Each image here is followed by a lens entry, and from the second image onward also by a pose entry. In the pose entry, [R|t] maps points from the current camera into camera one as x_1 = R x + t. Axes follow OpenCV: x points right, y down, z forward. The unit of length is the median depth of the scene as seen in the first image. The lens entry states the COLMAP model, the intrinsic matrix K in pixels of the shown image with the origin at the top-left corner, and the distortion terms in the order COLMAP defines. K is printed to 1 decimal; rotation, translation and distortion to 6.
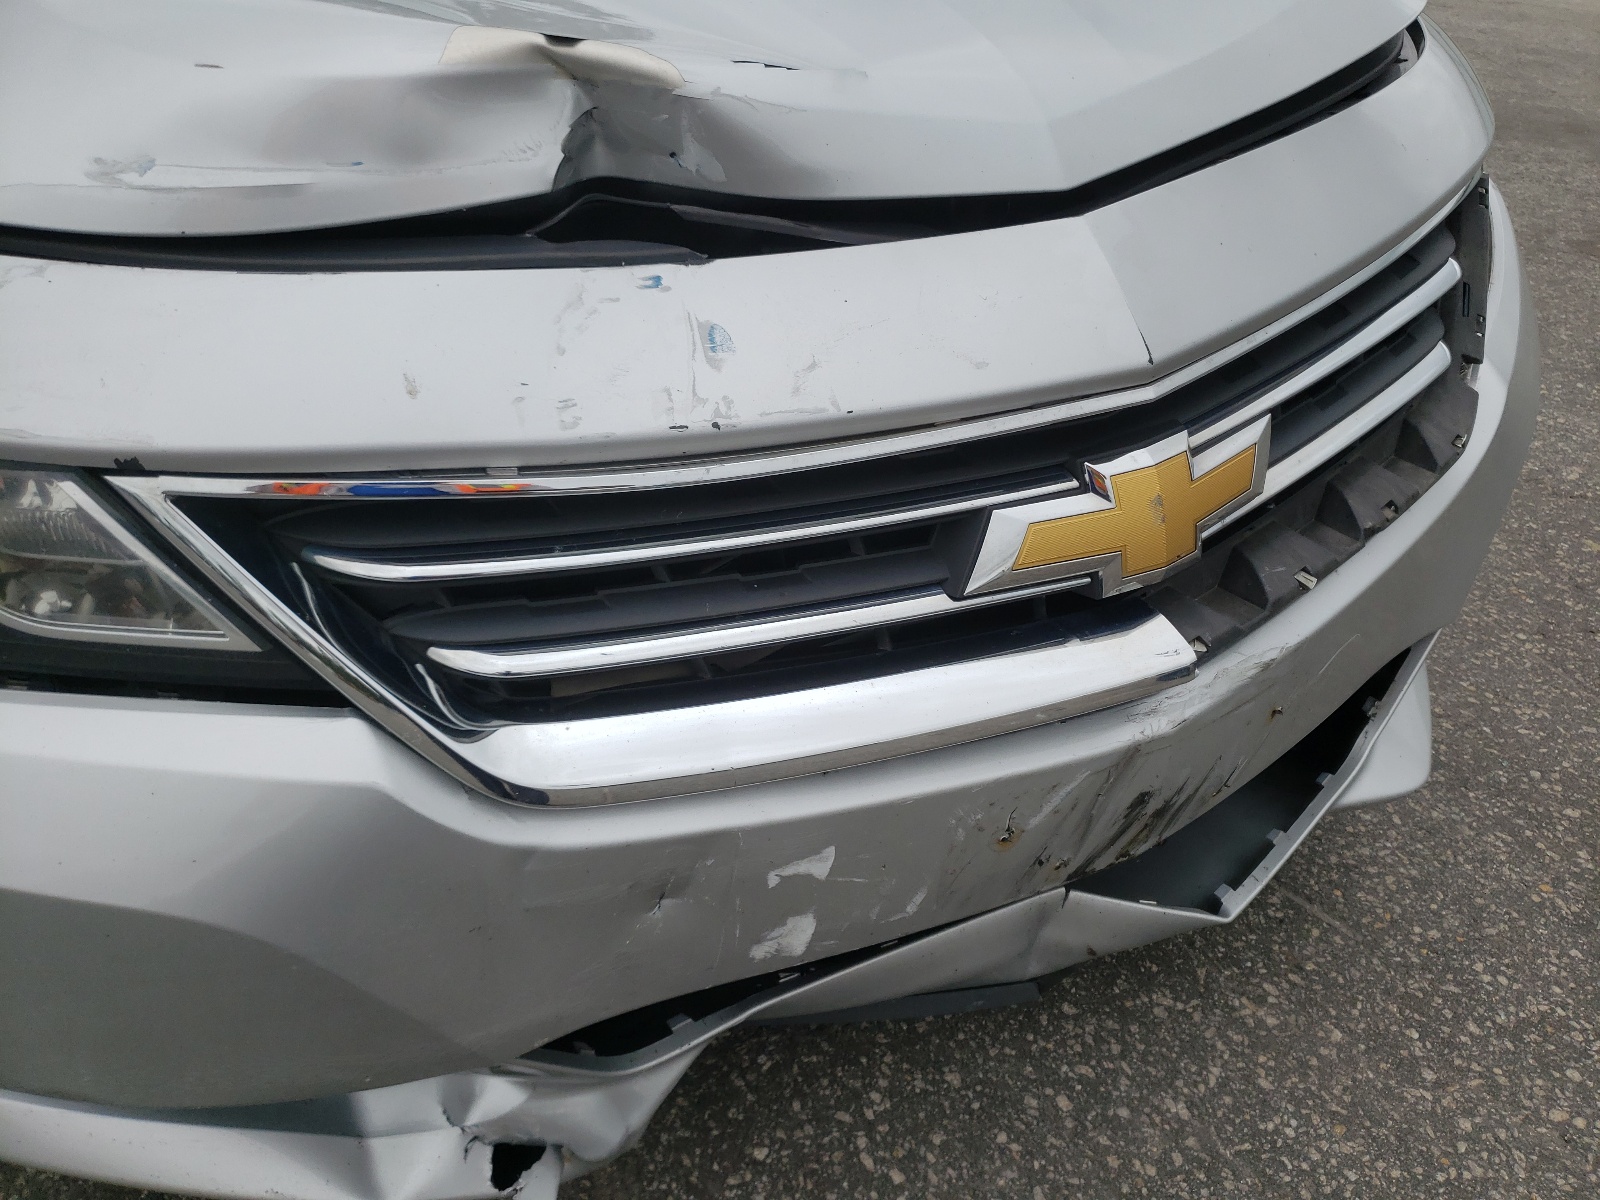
lens RADIAL K [[1318.3, 0, 800.0], [0, 1318.3, 600.0], [0, 0, 1]] dist [-0.004847, -0.006399]
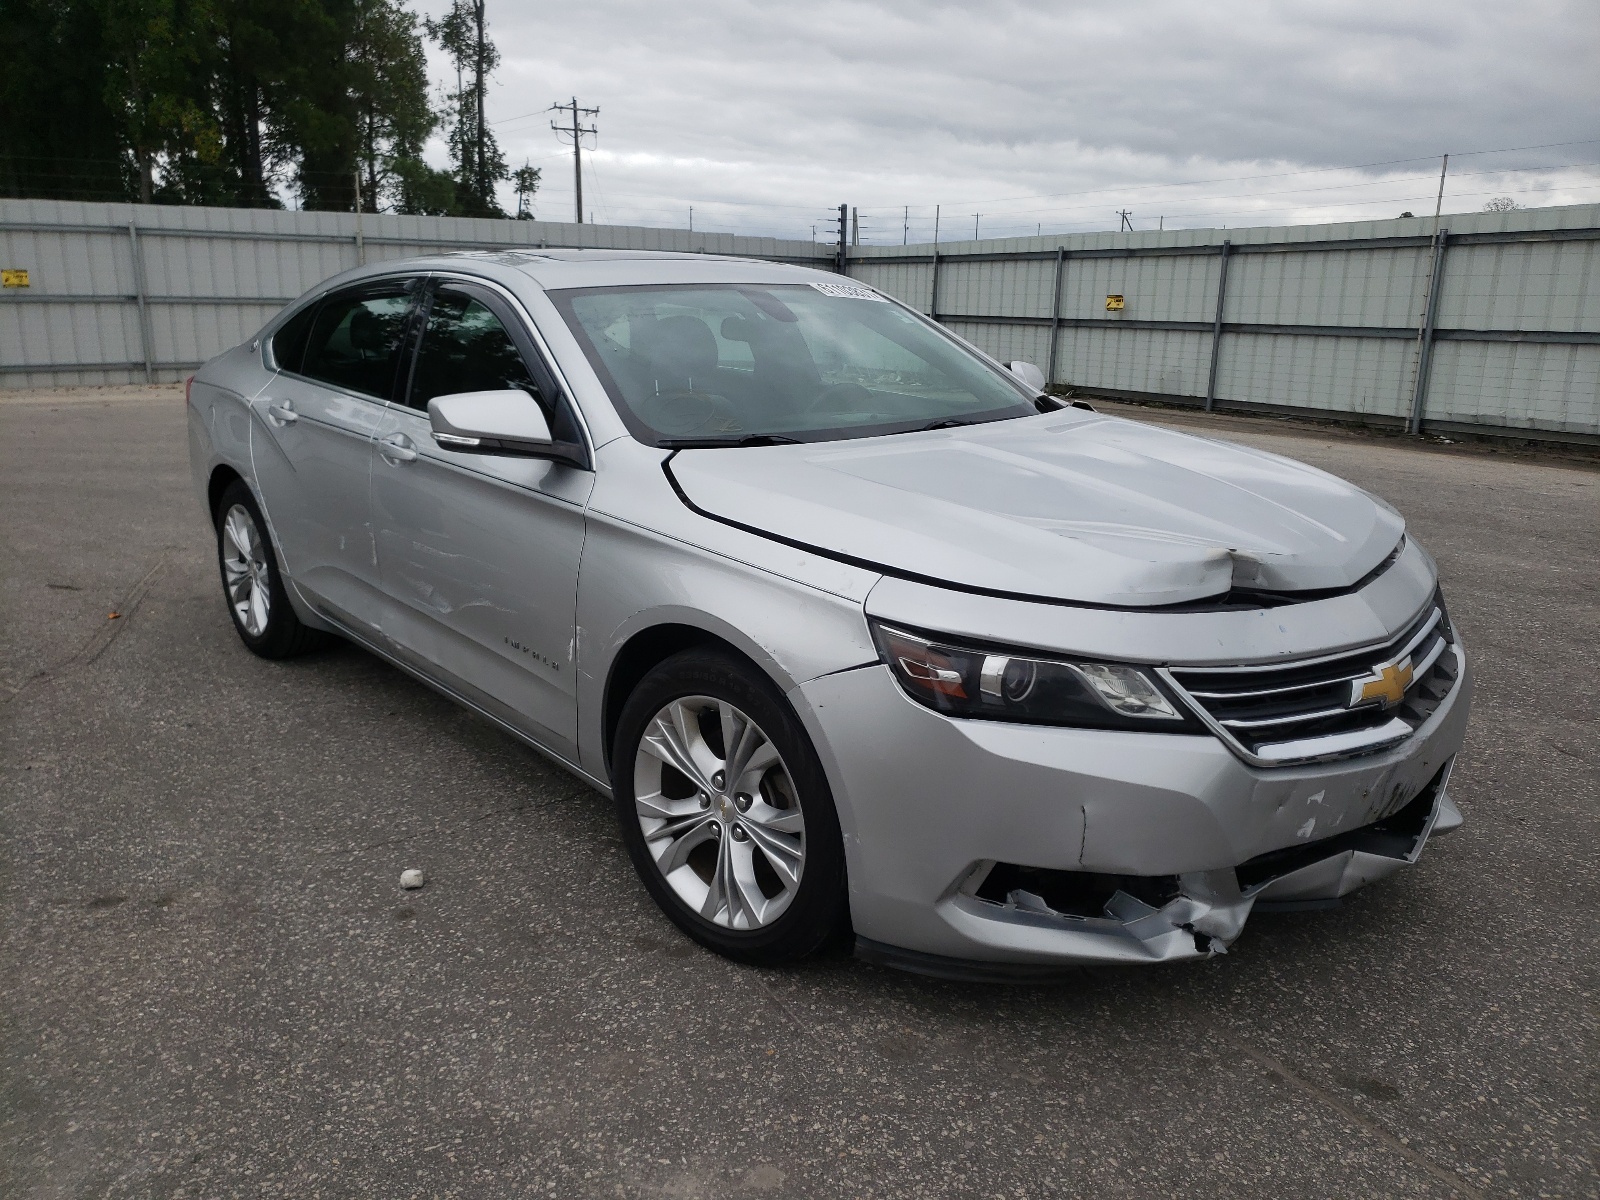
lens RADIAL K [[1203.4, 0, 800.0], [0, 1203.4, 600.0], [0, 0, 1]] dist [-0.003551, -0.001661]
pose [[0.993331, -0.041136, 0.107705, -1.386754], [0.072872, 0.947928, -0.310035, 0.515863], [-0.089343, 0.315816, 0.944605, -1.584748]]
